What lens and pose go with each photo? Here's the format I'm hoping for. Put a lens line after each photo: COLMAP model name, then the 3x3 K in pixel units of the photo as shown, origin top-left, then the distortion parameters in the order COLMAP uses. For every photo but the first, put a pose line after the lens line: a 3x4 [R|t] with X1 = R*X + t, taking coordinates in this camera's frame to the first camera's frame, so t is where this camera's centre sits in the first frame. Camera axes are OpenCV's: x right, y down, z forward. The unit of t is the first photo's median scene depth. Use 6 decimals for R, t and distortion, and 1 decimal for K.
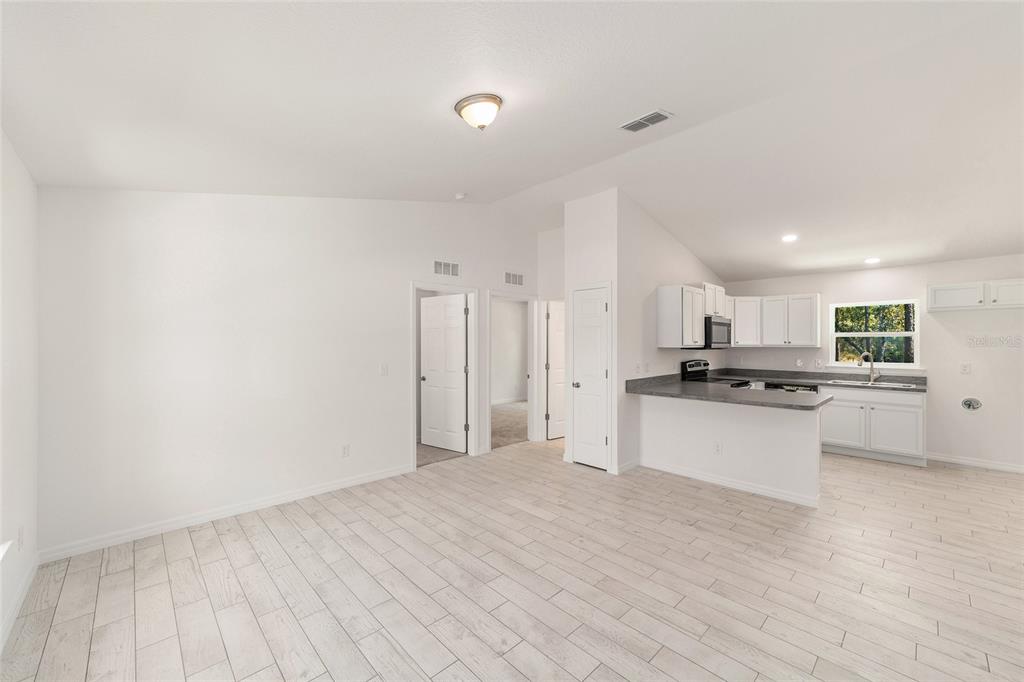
lens RADIAL K [[399.9, 0, 510.2], [0, 399.9, 340.7], [0, 0, 1]] dist [-0.015958, 0.009226]
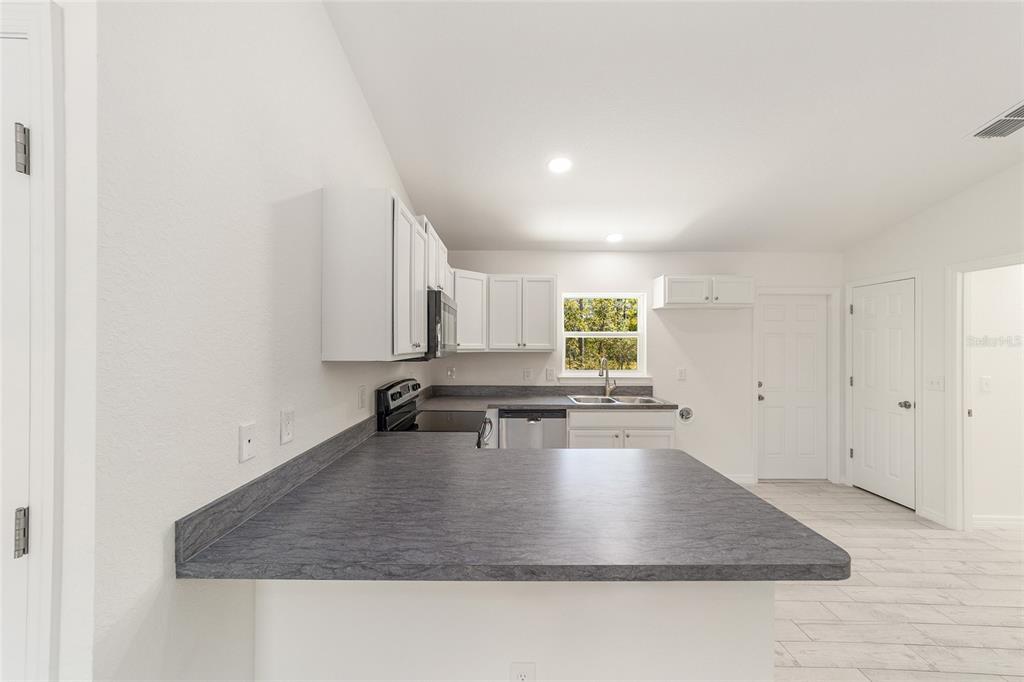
lens RADIAL K [[397.0, 0, 512.0], [0, 397.0, 341.0], [0, 0, 1]] dist [-0.007795, 0.009055]
pose [[0.685944, 0.004760, 0.727638, 0.300754], [-0.005776, 0.999983, -0.001097, -0.001602], [-0.727631, -0.003450, 0.685960, 0.837191]]
